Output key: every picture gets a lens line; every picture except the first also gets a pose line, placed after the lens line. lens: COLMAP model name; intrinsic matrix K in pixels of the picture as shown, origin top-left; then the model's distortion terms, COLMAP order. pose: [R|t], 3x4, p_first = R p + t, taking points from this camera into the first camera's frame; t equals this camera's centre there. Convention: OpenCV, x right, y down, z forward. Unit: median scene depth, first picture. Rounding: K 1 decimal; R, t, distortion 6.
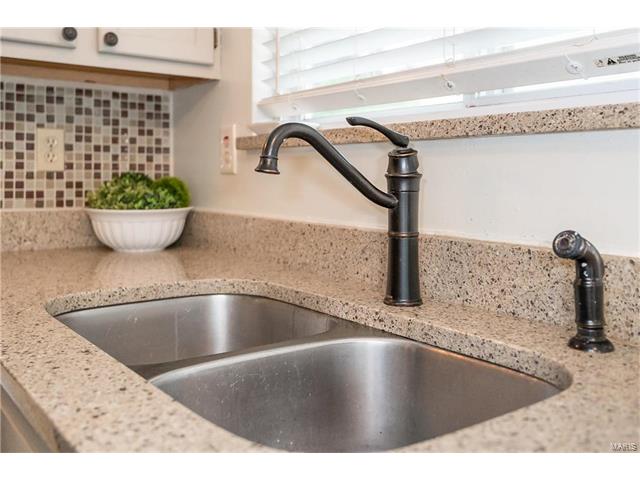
lens RADIAL K [[609.8, 0, 320.0], [0, 609.8, 240.0], [0, 0, 1]] dist [-0.058463, -0.000092]
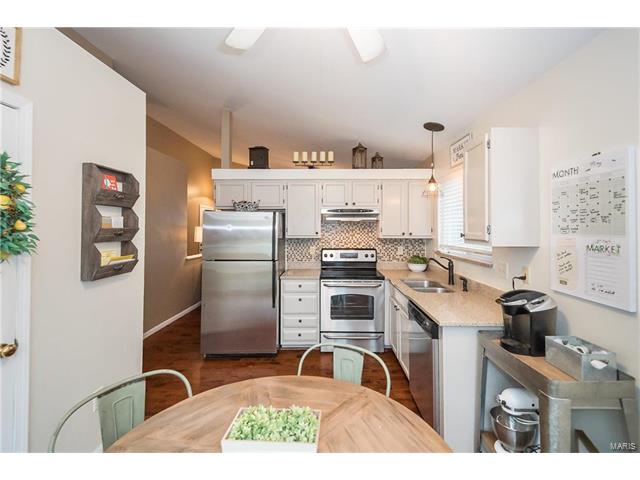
lens RADIAL K [[290.8, 0, 323.6], [0, 290.8, 221.4], [0, 0, 1]] dist [0.001295, -0.000651]
pose [[0.779482, -0.020719, -0.626082, 0.668709], [-0.057086, 0.992945, -0.103932, -0.106851], [0.623819, 0.116754, 0.772799, -1.514161]]
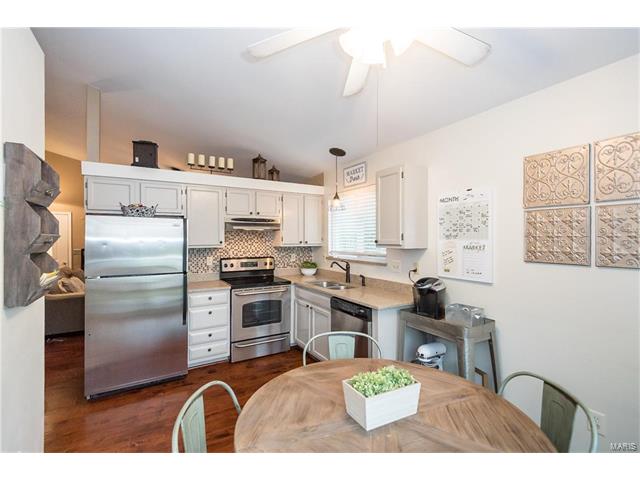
lens RADIAL K [[296.6, 0, 309.8], [0, 296.6, 237.2], [0, 0, 1]] dist [0.025281, -0.000198]
pose [[0.989196, -0.010617, -0.146211, 0.139097], [-0.004738, 0.994537, -0.104272, -0.051238], [0.146519, 0.103839, 0.983743, -1.929042]]
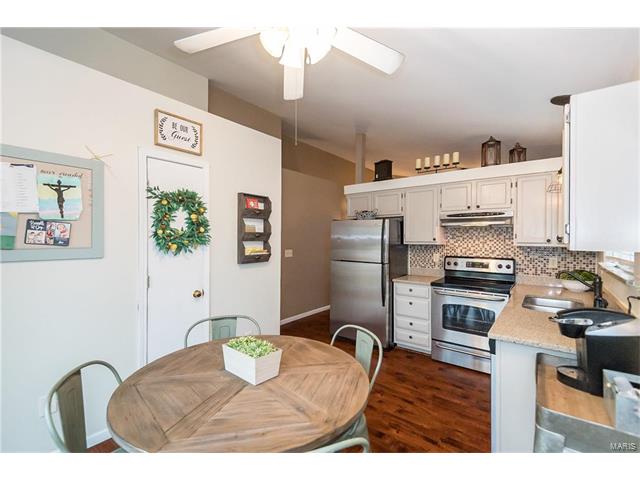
lens RADIAL K [[285.1, 0, 313.2], [0, 285.1, 238.5], [0, 0, 1]] dist [-0.000078, -0.000206]
pose [[0.216042, -0.008038, -0.976351, 1.176365], [-0.099886, 0.994538, -0.030290, -0.095623], [0.971261, 0.104067, 0.214059, -1.106902]]
